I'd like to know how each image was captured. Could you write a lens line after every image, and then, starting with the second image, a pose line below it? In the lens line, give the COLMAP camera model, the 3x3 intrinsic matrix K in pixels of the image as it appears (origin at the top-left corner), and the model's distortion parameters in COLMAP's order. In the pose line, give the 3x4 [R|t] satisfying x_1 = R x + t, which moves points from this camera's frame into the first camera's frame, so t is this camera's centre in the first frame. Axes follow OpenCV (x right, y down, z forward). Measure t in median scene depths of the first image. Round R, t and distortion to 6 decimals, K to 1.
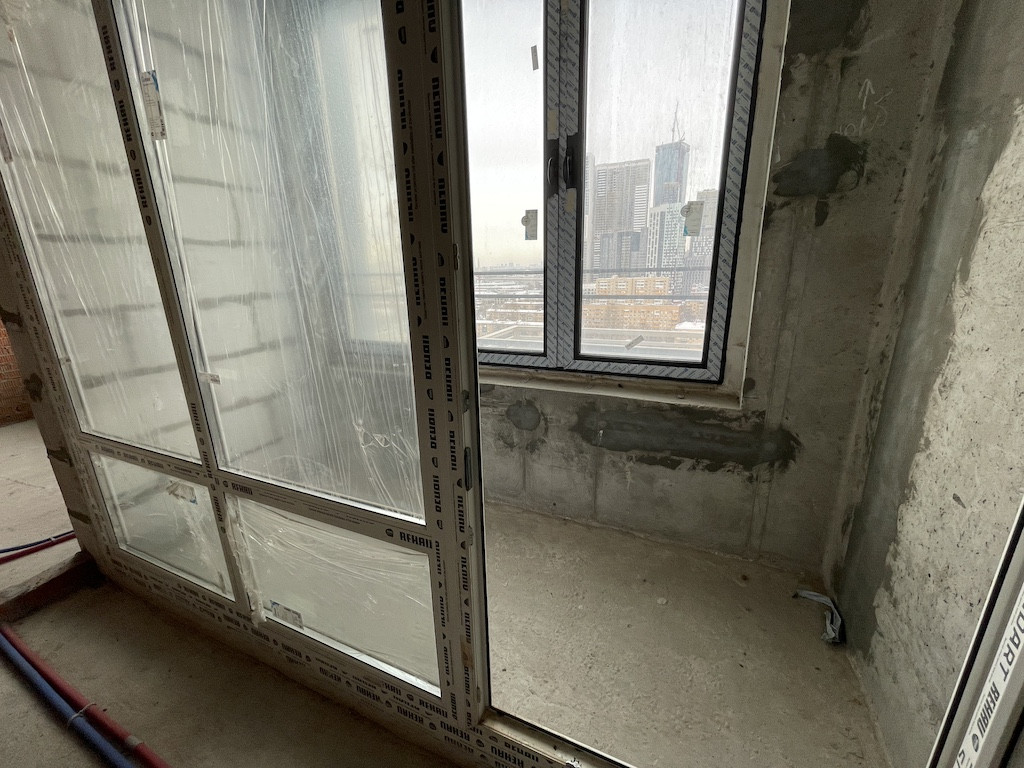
lens RADIAL K [[415.9, 0, 509.7], [0, 415.9, 380.7], [0, 0, 1]] dist [0.008999, 0.000267]
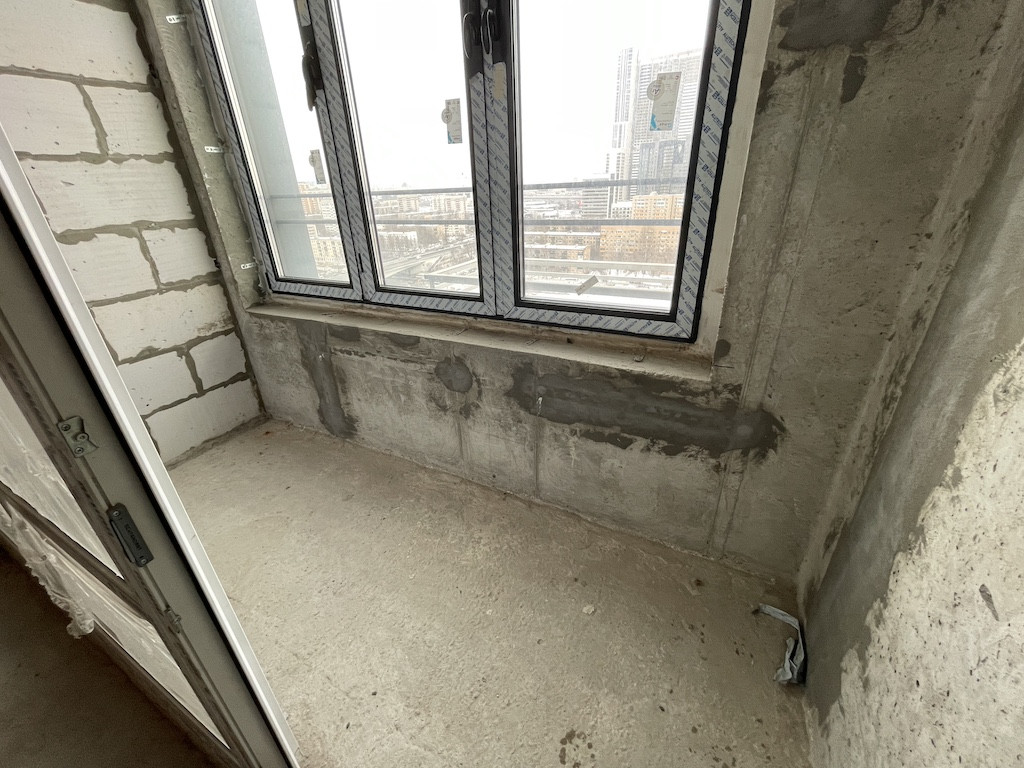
lens RADIAL K [[415.7, 0, 506.9], [0, 415.7, 380.7], [0, 0, 1]] dist [0.012089, -0.004764]
pose [[0.997399, 0.013646, -0.070774, 0.236149], [-0.001213, 0.984953, 0.172817, -0.057606], [0.072067, -0.172282, 0.982408, 0.233412]]
